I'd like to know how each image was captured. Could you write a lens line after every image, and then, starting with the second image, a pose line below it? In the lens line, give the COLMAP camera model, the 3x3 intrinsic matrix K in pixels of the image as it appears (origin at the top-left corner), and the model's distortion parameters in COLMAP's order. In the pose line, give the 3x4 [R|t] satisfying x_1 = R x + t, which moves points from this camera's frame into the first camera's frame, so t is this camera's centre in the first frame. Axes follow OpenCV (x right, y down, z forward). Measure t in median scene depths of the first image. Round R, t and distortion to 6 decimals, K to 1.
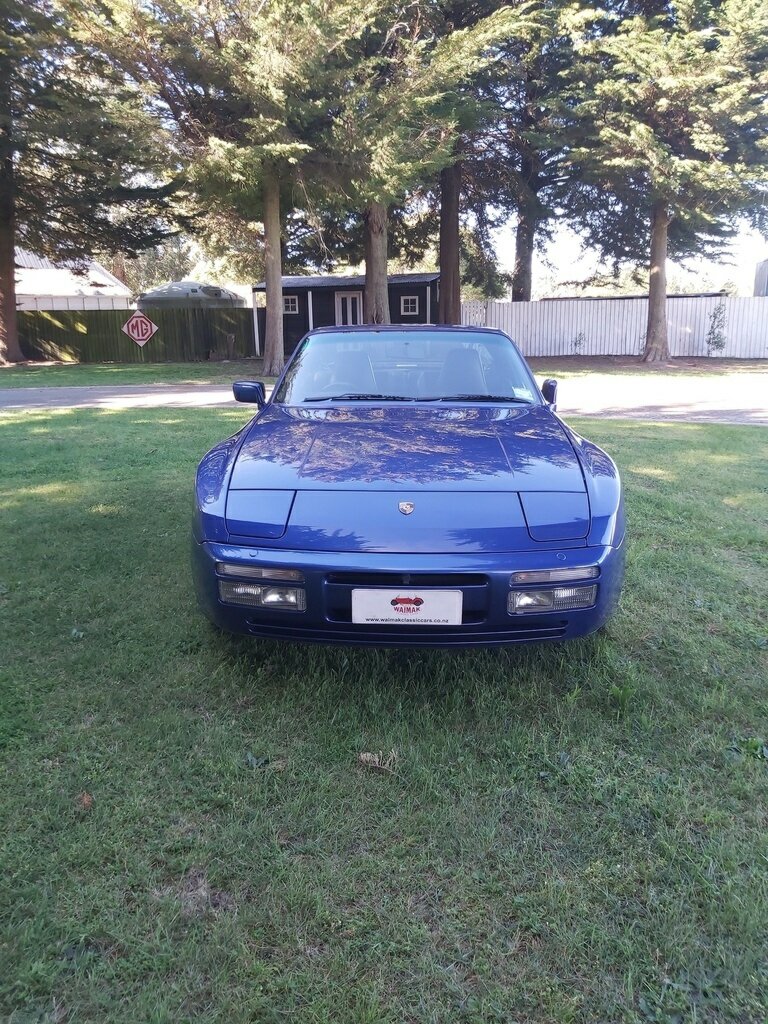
lens RADIAL K [[777.1, 0, 382.7], [0, 777.1, 498.1], [0, 0, 1]] dist [0.073825, -0.127338]
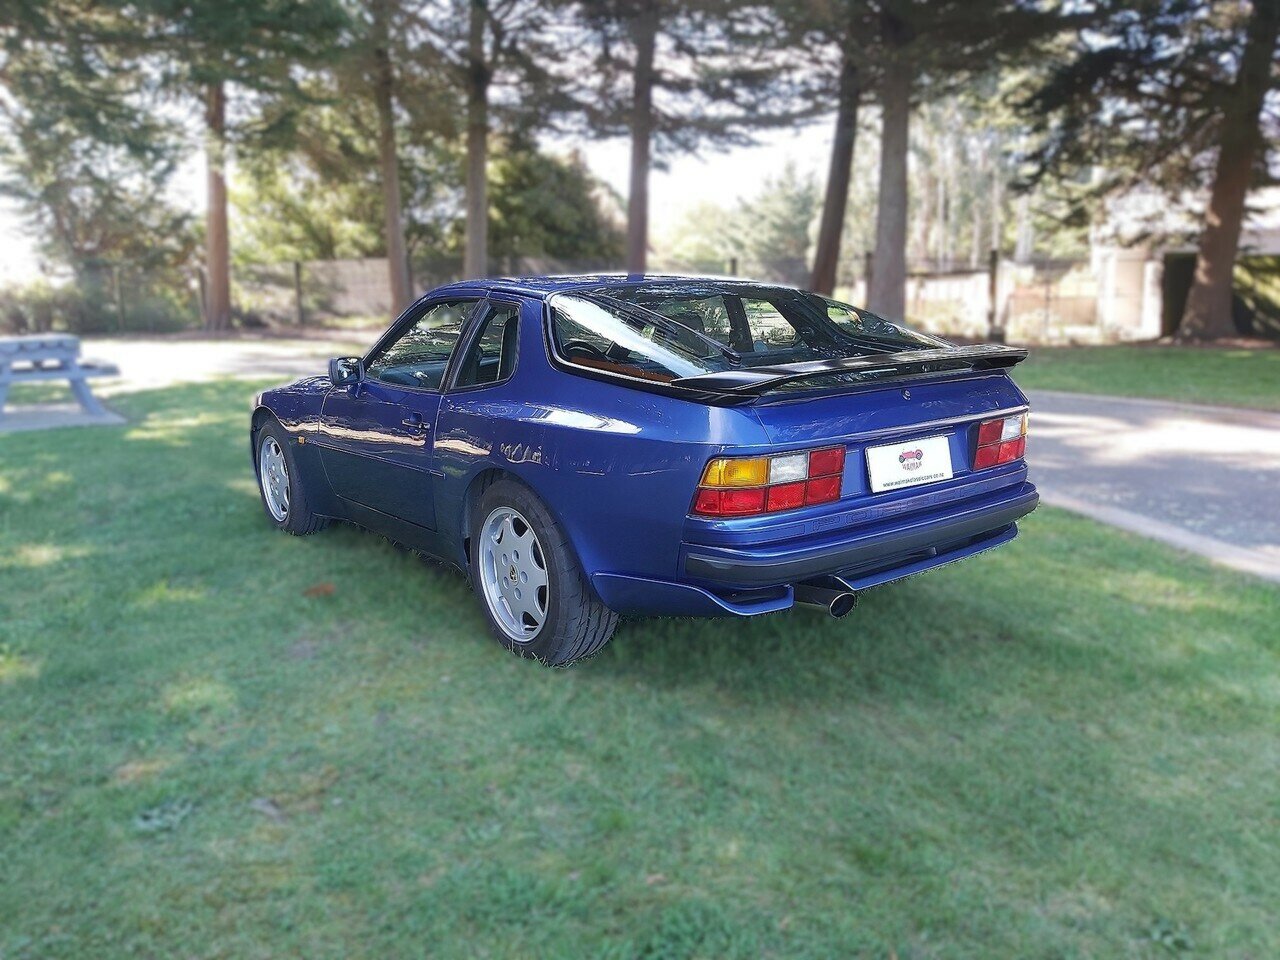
lens RADIAL K [[980.9, 0, 611.4], [0, 980.9, 483.9], [0, 0, 1]] dist [0.076682, -0.132380]
pose [[0.368780, 0.178259, -0.912264, 0.112020], [-0.194027, 0.974582, 0.112002, -0.100494], [0.909041, 0.135699, 0.393993, 0.477945]]
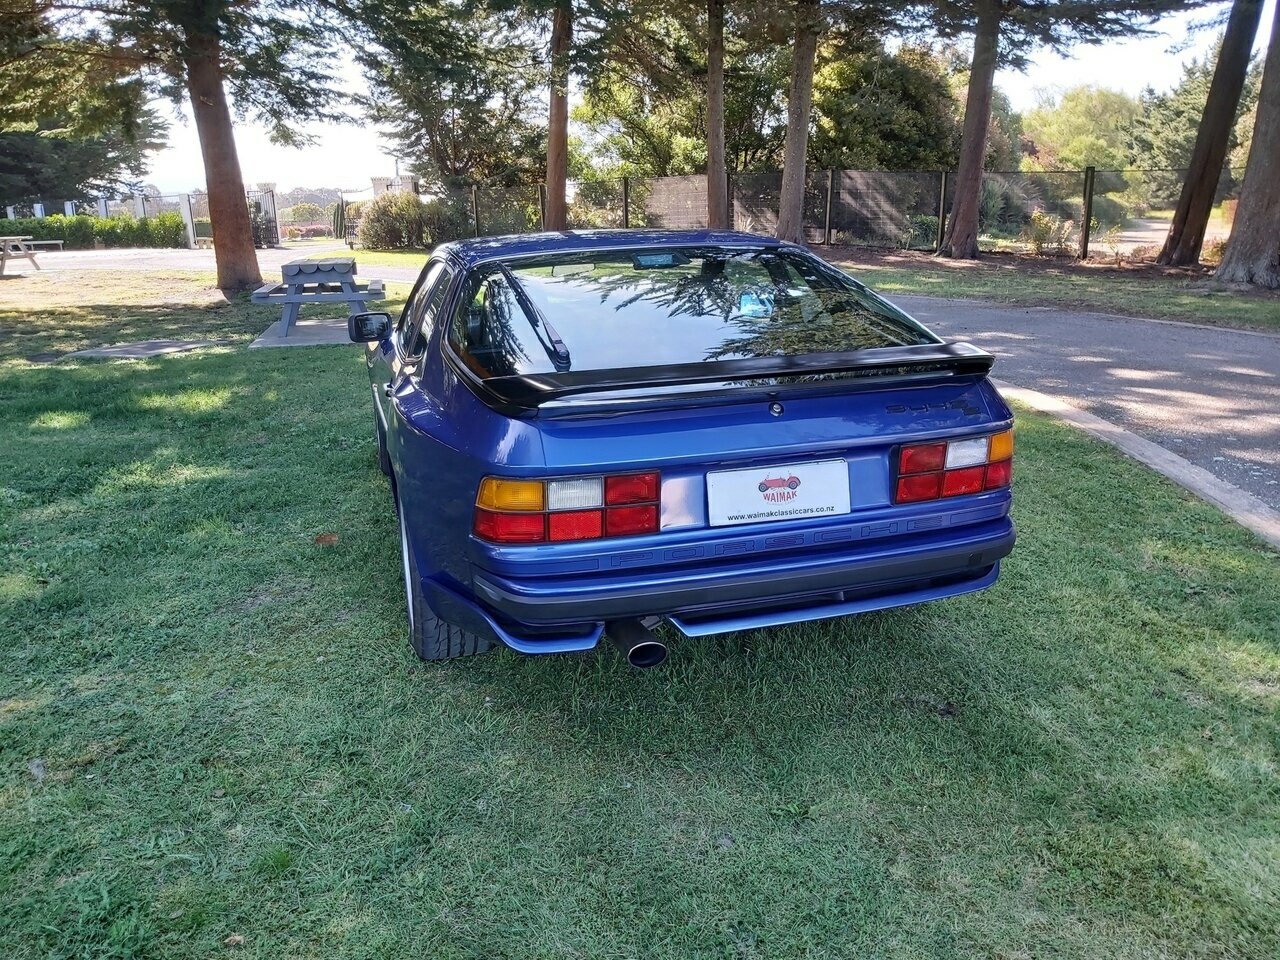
lens RADIAL K [[980.9, 0, 611.4], [0, 980.9, 483.9], [0, 0, 1]] dist [0.076682, -0.132380]
pose [[0.017388, 0.274787, -0.961348, 0.107942], [-0.204324, 0.942179, 0.265612, -0.128647], [0.978749, 0.191808, 0.072528, 0.559284]]
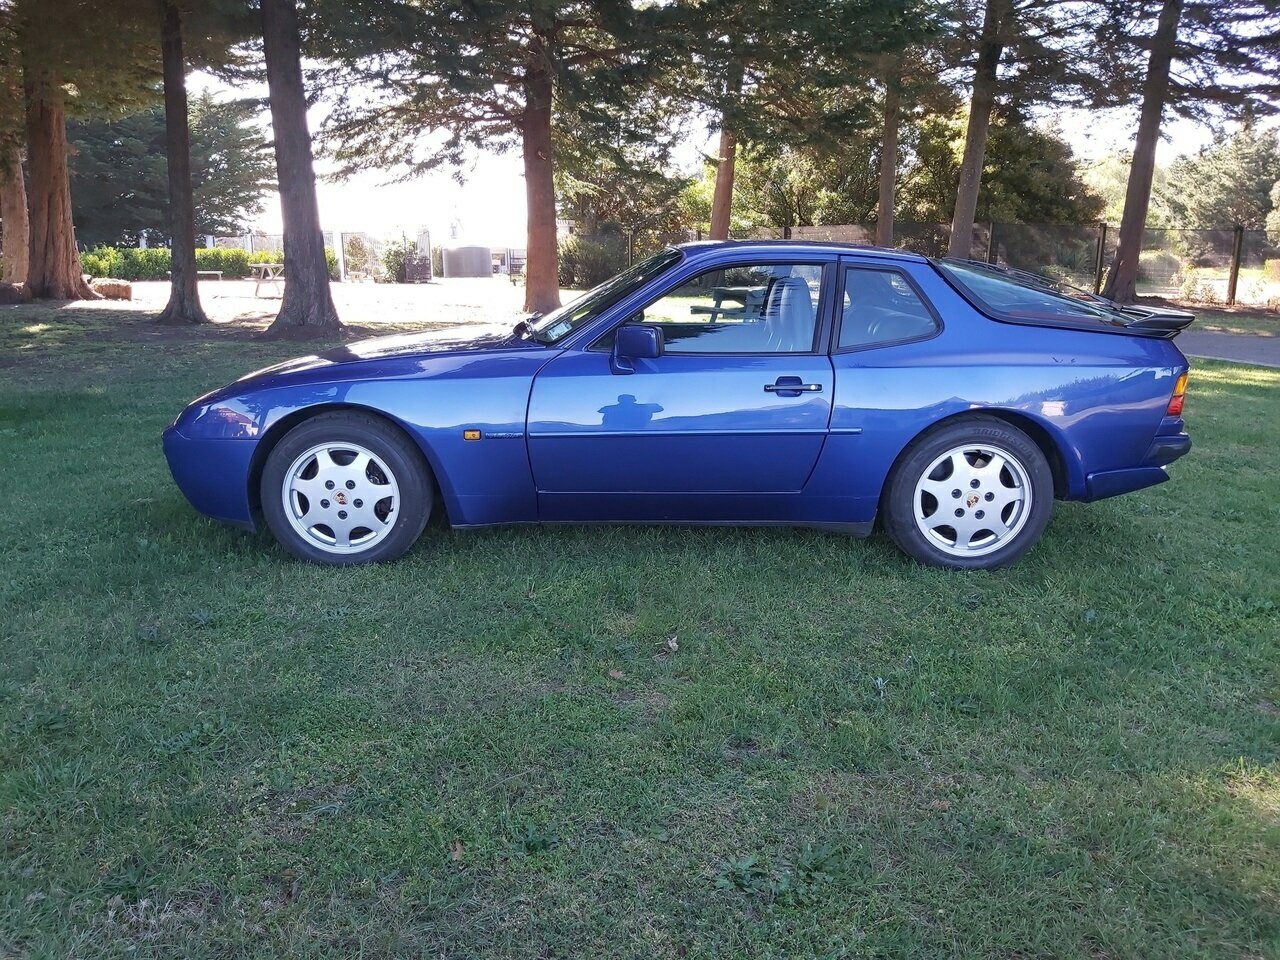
lens RADIAL K [[987.8, 0, 631.5], [0, 987.8, 469.8], [0, 0, 1]] dist [0.072764, -0.106155]
pose [[0.037512, 0.217344, -0.975374, 0.275150], [-0.226867, 0.952427, 0.203506, -0.051045], [0.973203, 0.213647, 0.085036, 0.243948]]
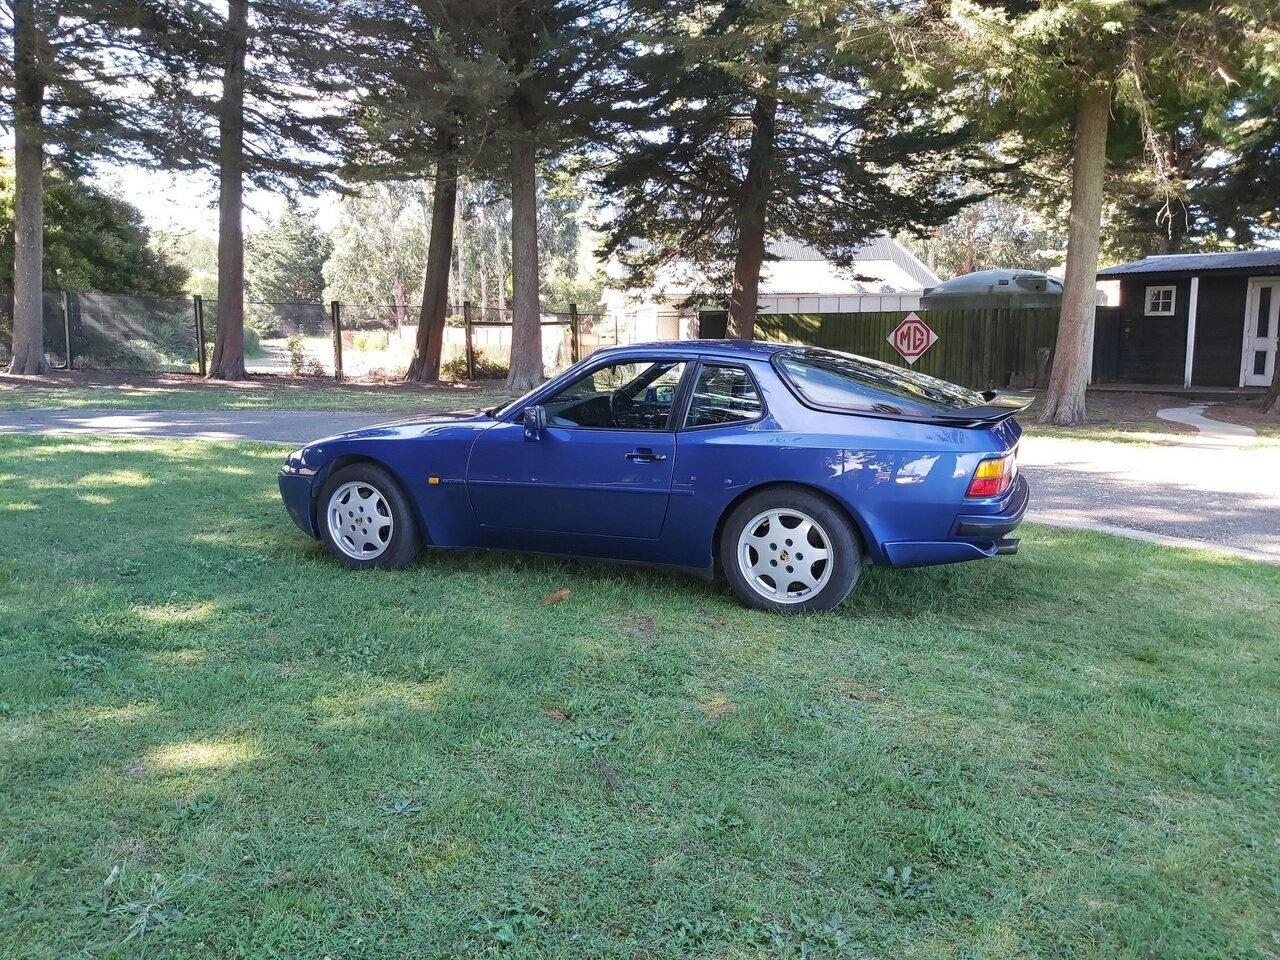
lens RADIAL K [[971.4, 0, 640.0], [0, 971.4, 485.3], [0, 0, 1]] dist [0.073825, -0.127338]
pose [[0.791237, 0.103370, -0.602710, 0.058030], [-0.141269, 0.989847, -0.015691, -0.067236], [0.594969, 0.097559, 0.797806, 0.299588]]
